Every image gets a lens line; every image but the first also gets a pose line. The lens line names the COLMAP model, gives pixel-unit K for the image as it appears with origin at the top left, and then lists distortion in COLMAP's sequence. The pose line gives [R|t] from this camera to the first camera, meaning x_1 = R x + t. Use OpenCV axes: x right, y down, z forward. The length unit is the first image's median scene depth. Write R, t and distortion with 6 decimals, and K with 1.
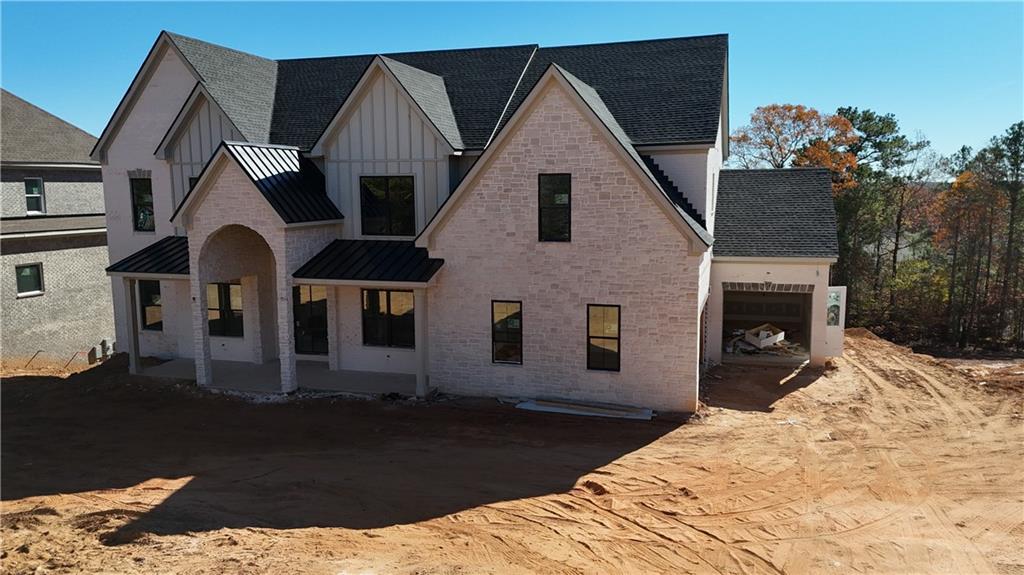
lens RADIAL K [[732.3, 0, 512.5], [0, 732.3, 289.9], [0, 0, 1]] dist [0.069470, -0.043223]
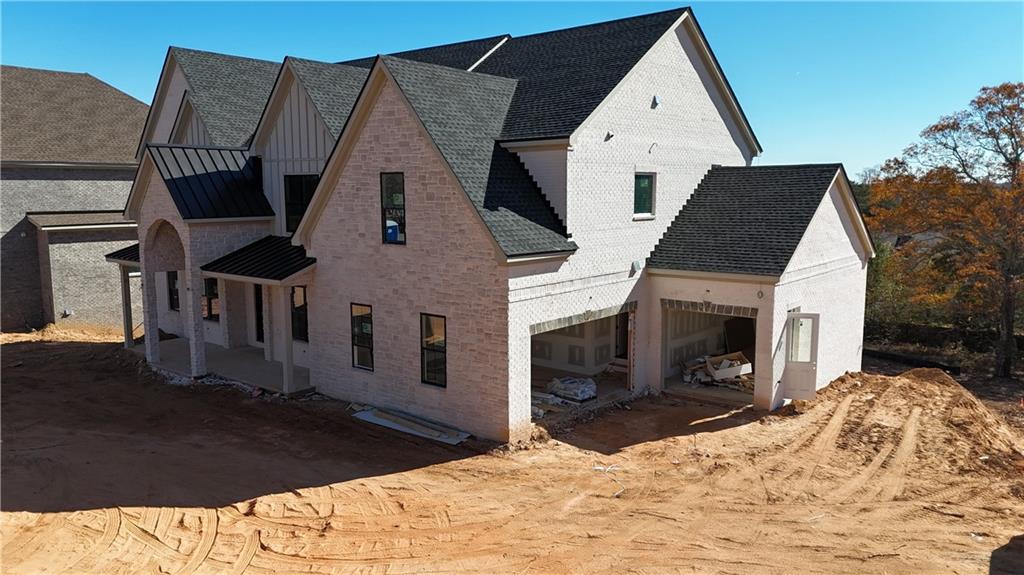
lens RADIAL K [[732.3, 0, 520.5], [0, 732.3, 288.8], [0, 0, 1]] dist [0.069470, -0.043223]
pose [[0.928463, 0.054677, -0.367378, 0.548265], [-0.054561, 0.998453, 0.010710, -0.027269], [0.367395, 0.010100, 0.930010, 0.177737]]
